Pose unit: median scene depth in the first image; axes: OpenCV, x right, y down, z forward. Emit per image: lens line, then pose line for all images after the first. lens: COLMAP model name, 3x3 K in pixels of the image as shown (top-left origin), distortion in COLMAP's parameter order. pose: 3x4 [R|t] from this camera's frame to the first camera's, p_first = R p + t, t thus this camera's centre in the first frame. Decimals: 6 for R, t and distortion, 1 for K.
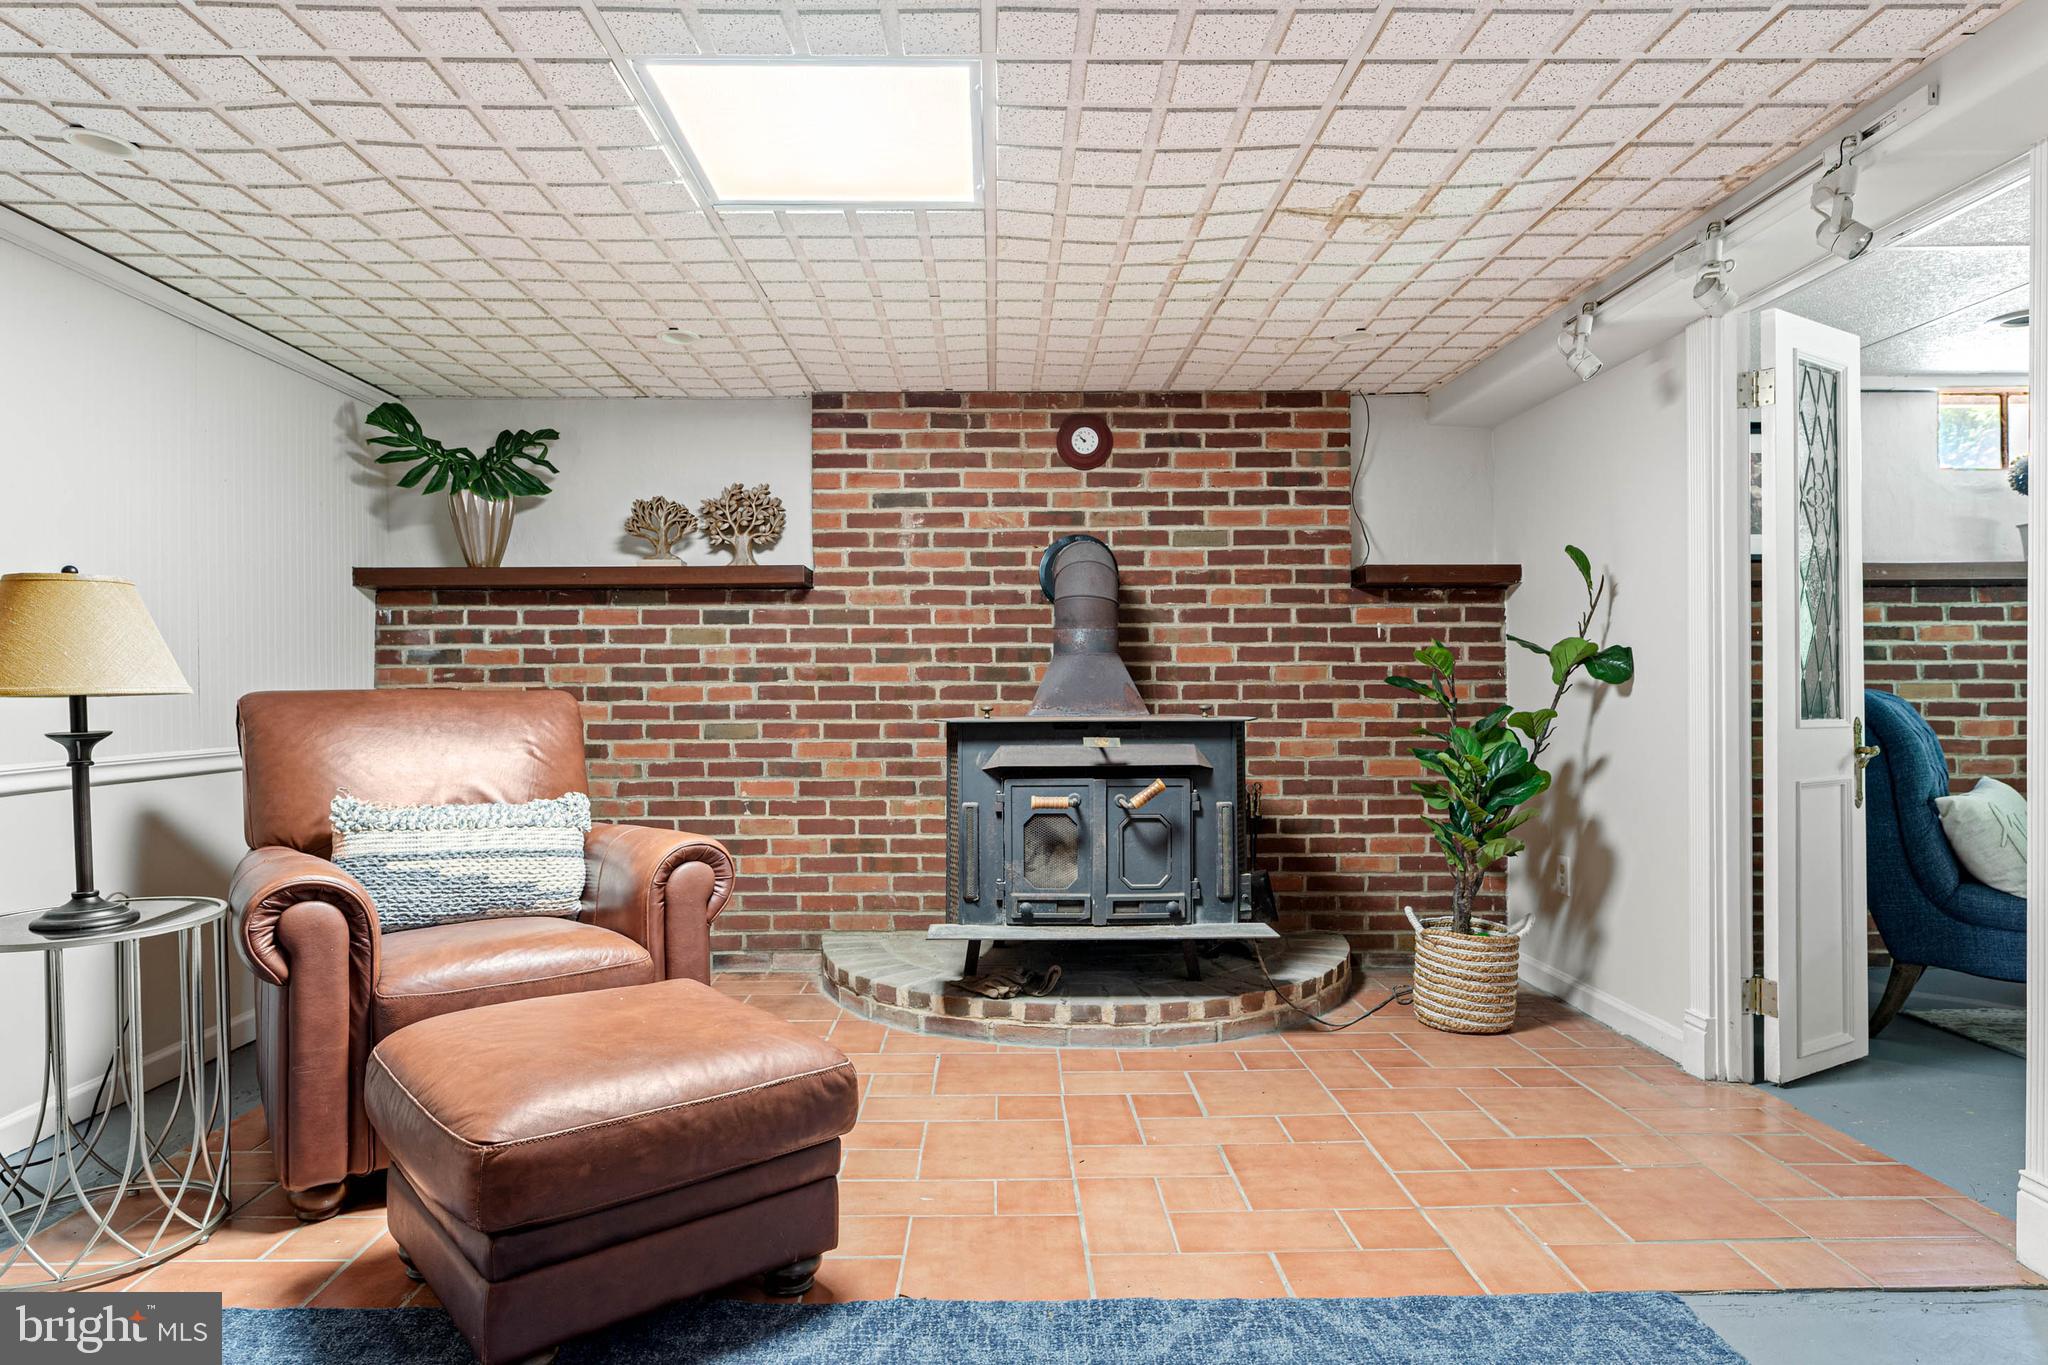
lens RADIAL K [[1173.3, 0, 1001.8], [0, 1173.3, 685.4], [0, 0, 1]] dist [0.001099, -0.001229]
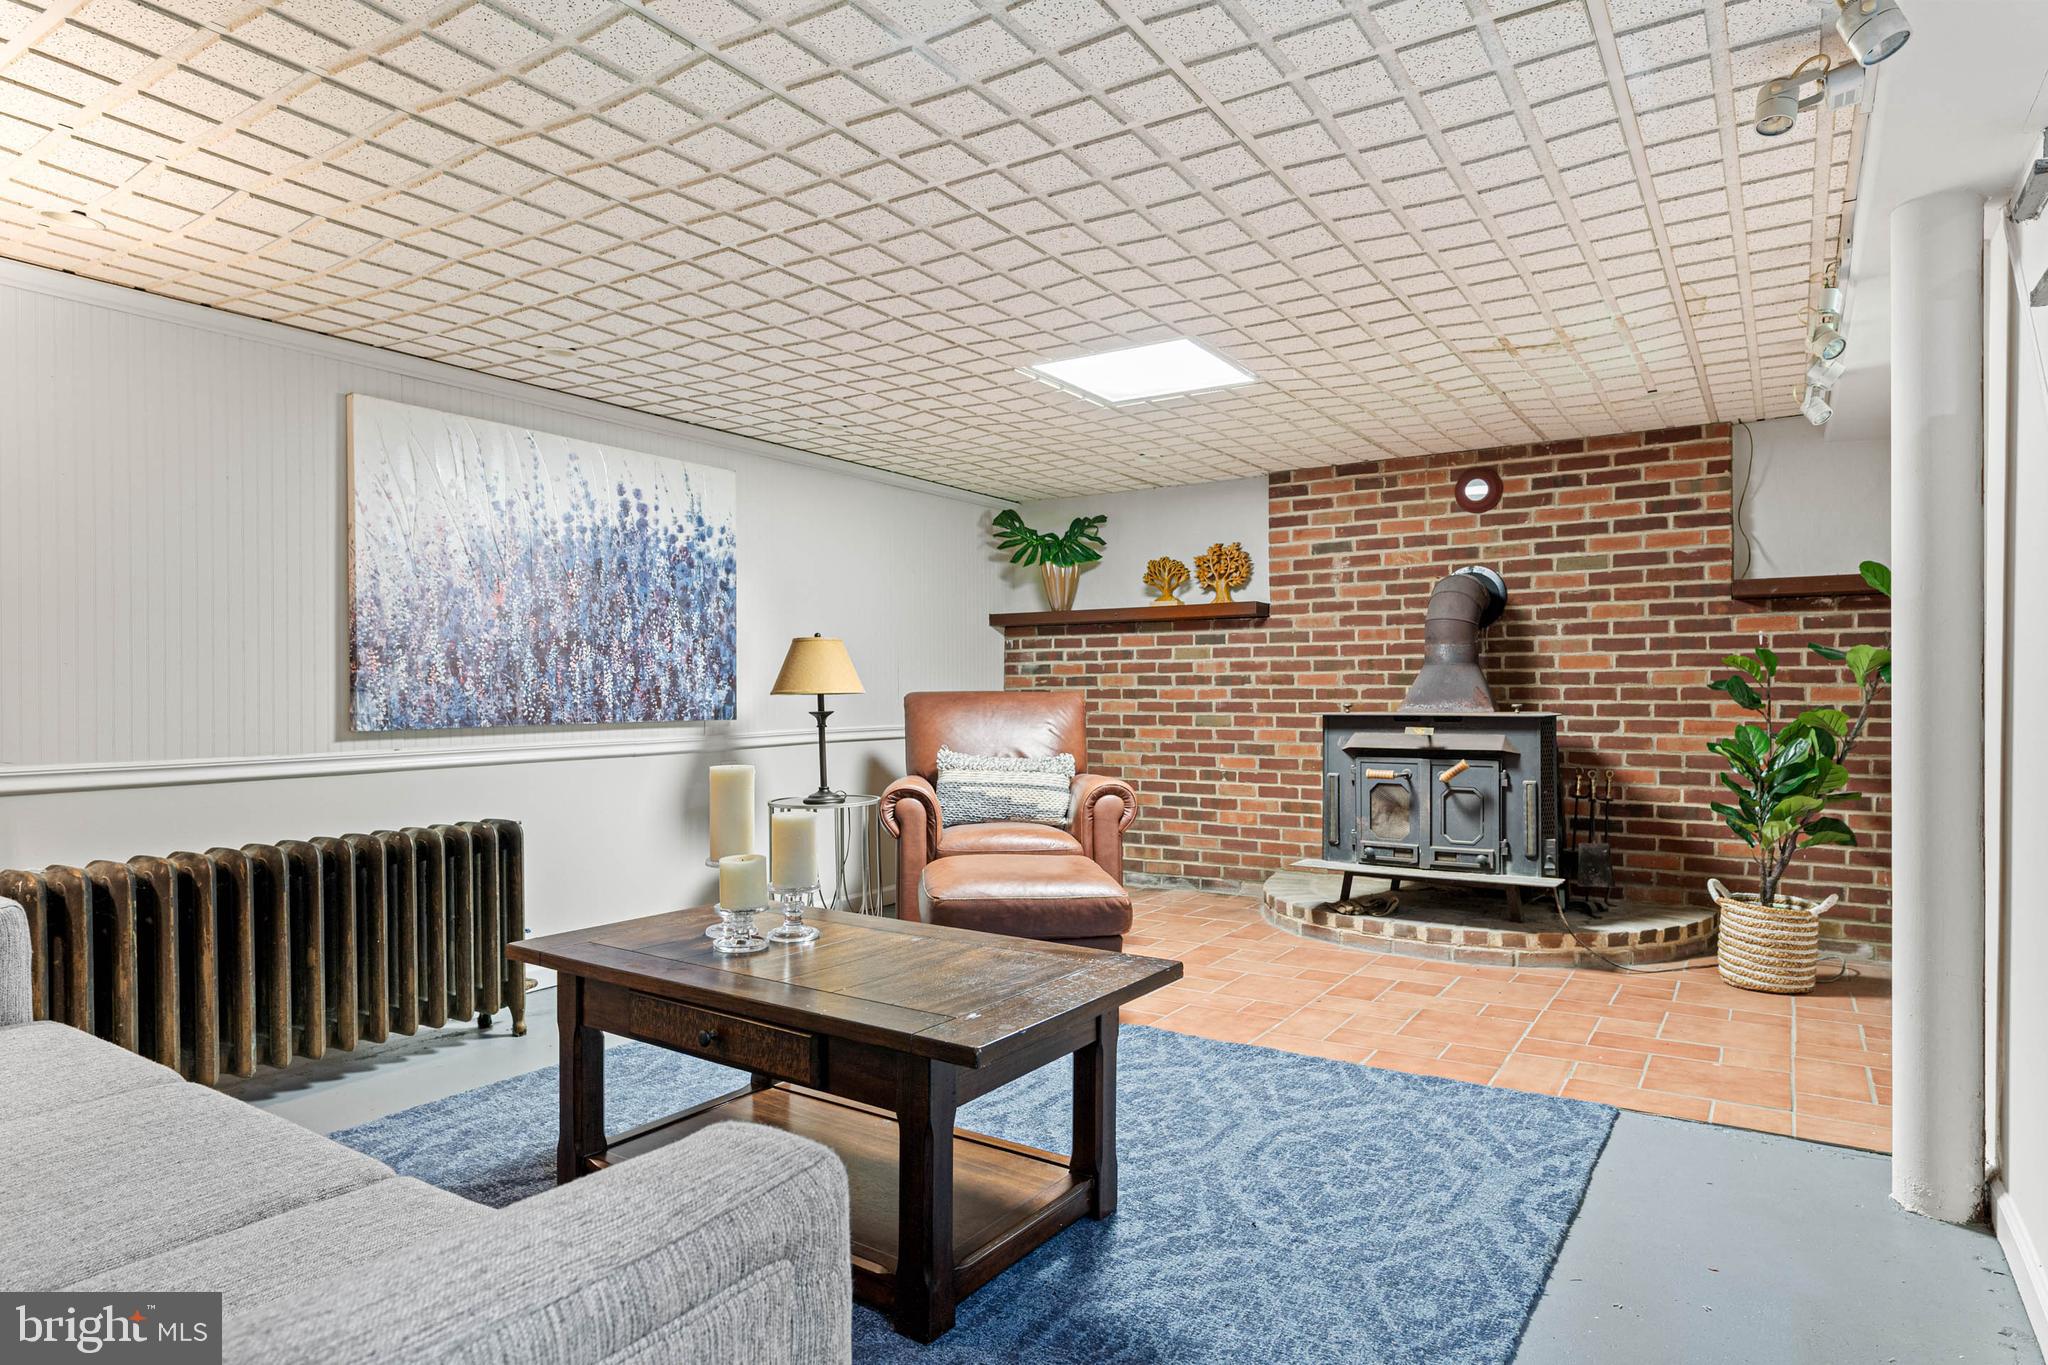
lens RADIAL K [[1173.3, 0, 1031.5], [0, 1173.3, 692.1], [0, 0, 1]] dist [0.001099, -0.001229]
pose [[0.833869, 0.001899, -0.551960, 0.362255], [0.000978, 0.999987, 0.004918, -0.002405], [0.551962, -0.004640, 0.833856, -0.288386]]
